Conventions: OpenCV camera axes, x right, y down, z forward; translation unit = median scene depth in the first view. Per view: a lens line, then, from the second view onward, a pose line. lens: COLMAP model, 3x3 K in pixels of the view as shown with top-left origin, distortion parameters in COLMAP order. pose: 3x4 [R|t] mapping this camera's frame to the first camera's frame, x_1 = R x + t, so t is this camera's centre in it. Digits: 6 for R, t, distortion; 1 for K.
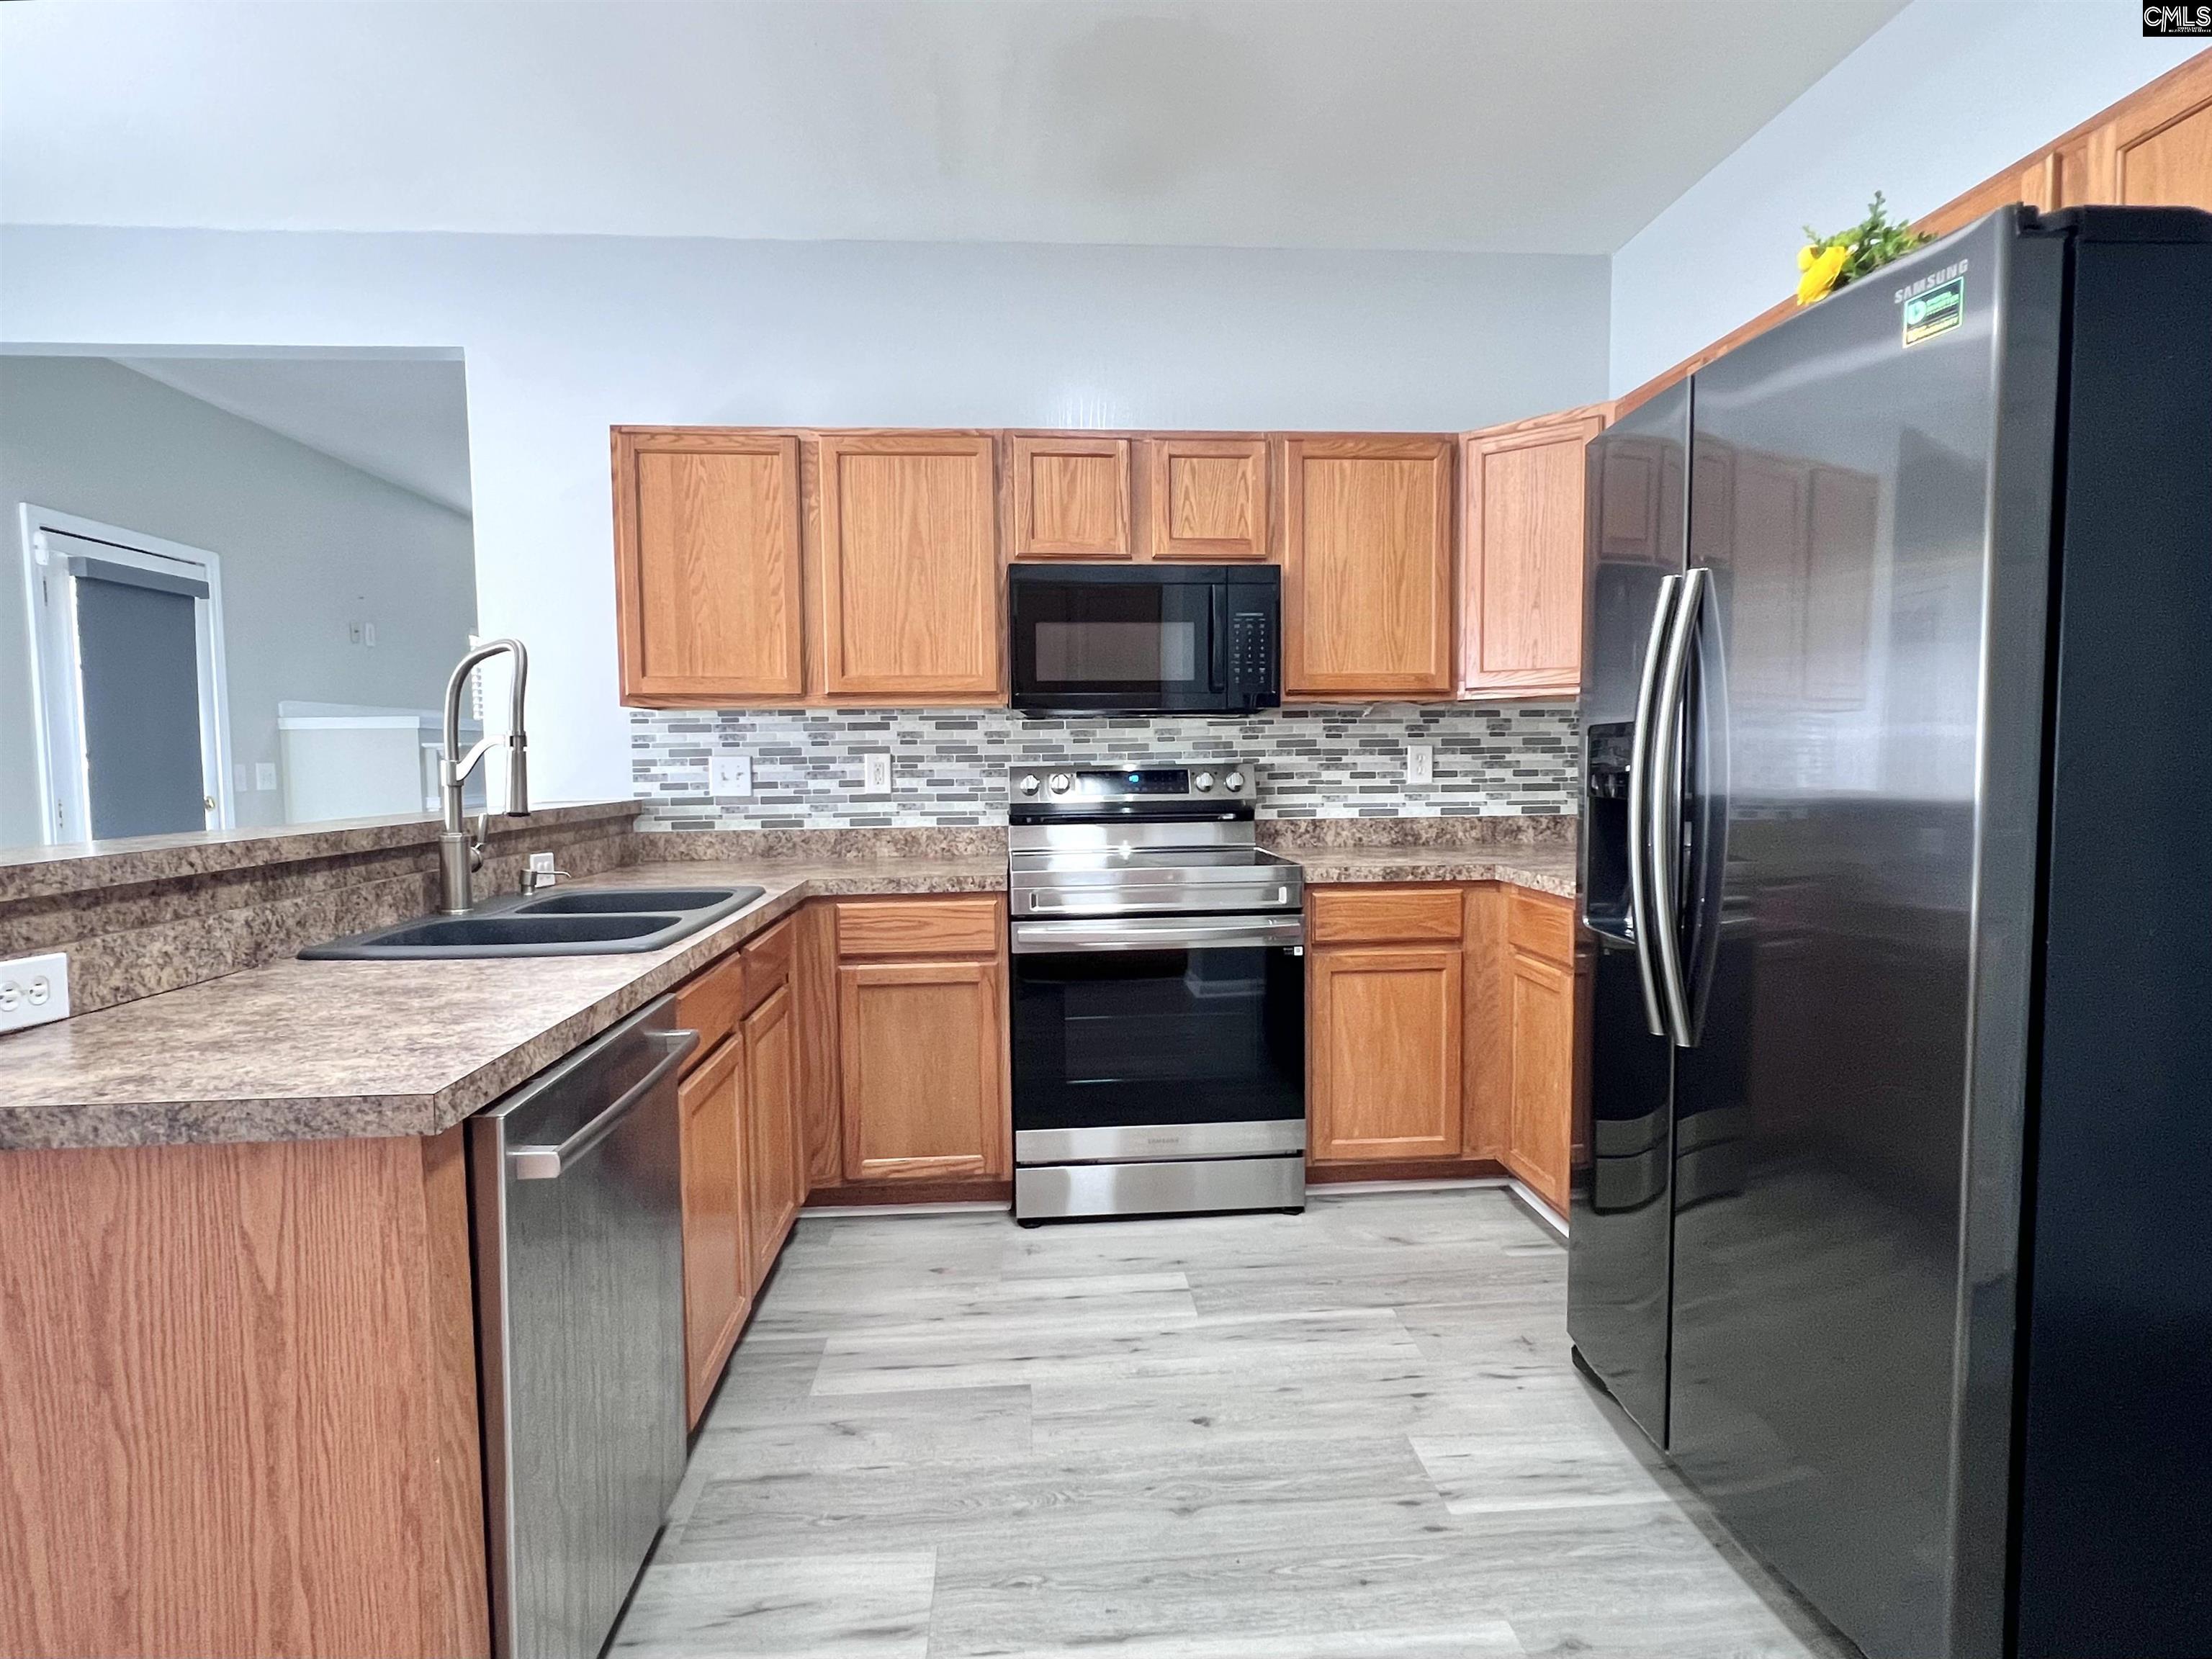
lens RADIAL K [[1131.6, 0, 1100.7], [0, 1131.6, 824.4], [0, 0, 1]] dist [-0.001469, 0.000016]
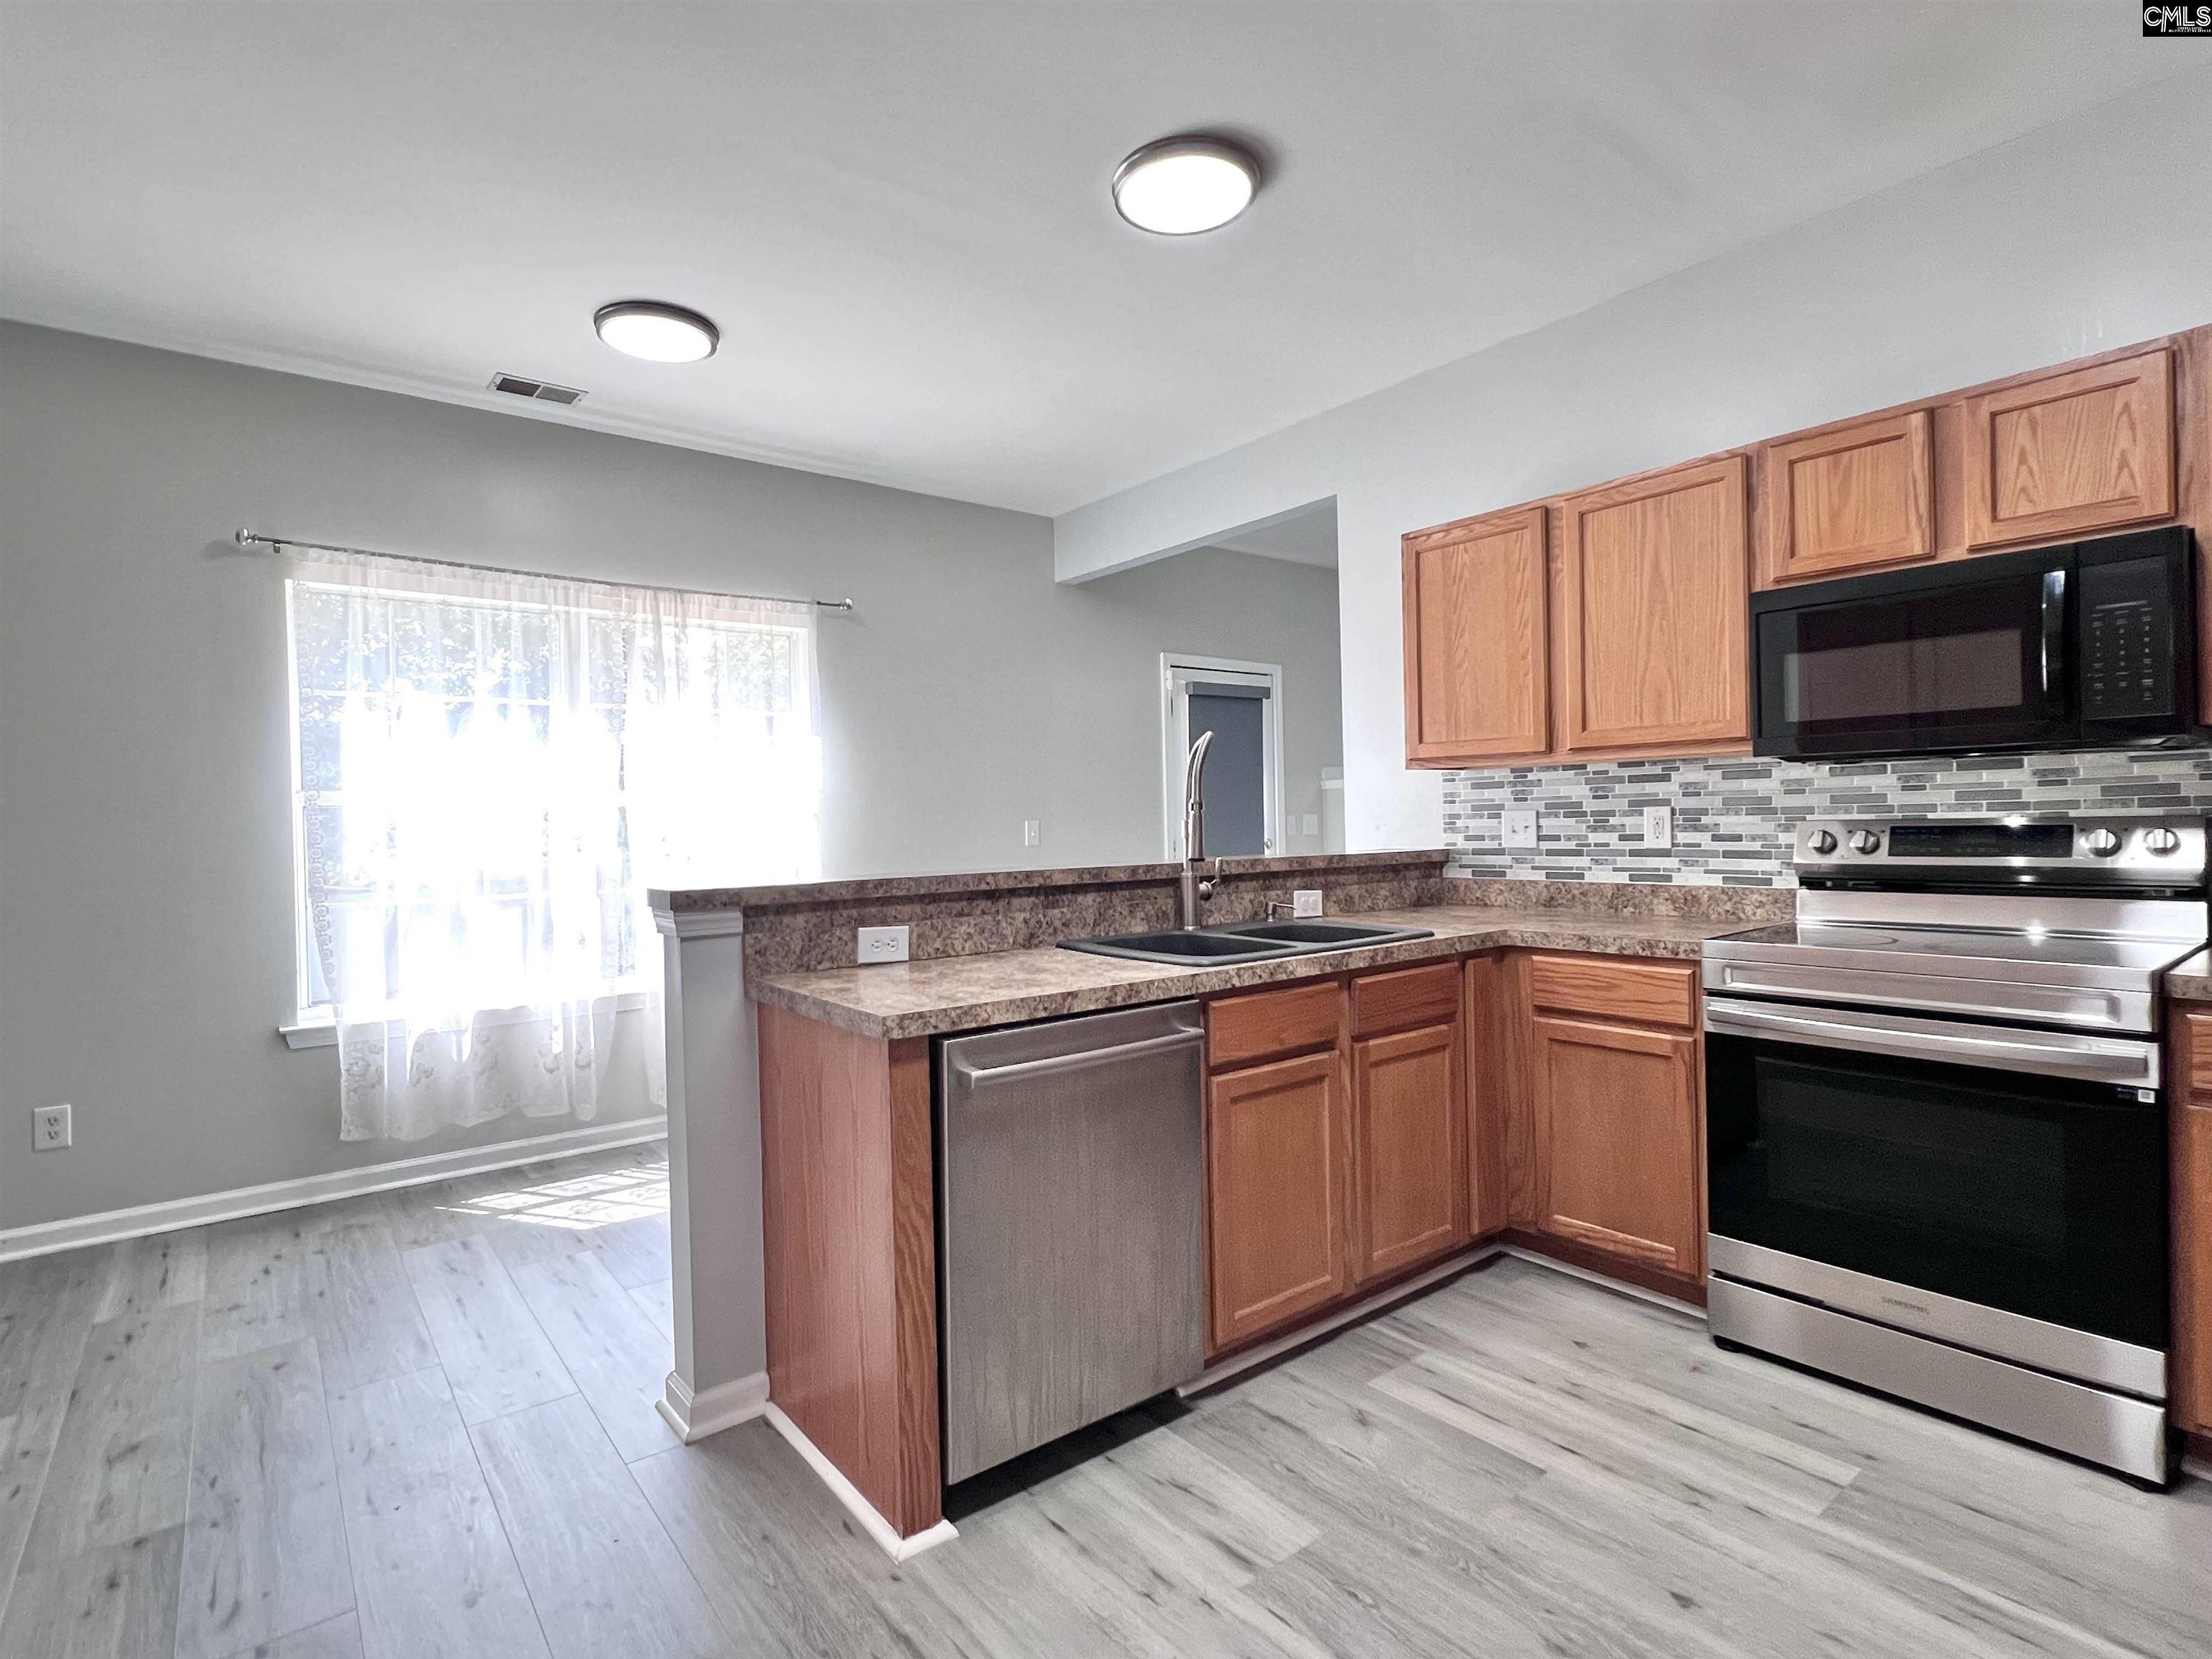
lens RADIAL K [[1100.6, 0, 1102.6], [0, 1100.6, 826.4], [0, 0, 1]] dist [-0.000680, 0.000474]
pose [[0.559149, 0.005466, -0.829049, 0.347864], [-0.035481, 0.999220, -0.017343, -0.014565], [0.828308, 0.039113, 0.558907, 0.102958]]
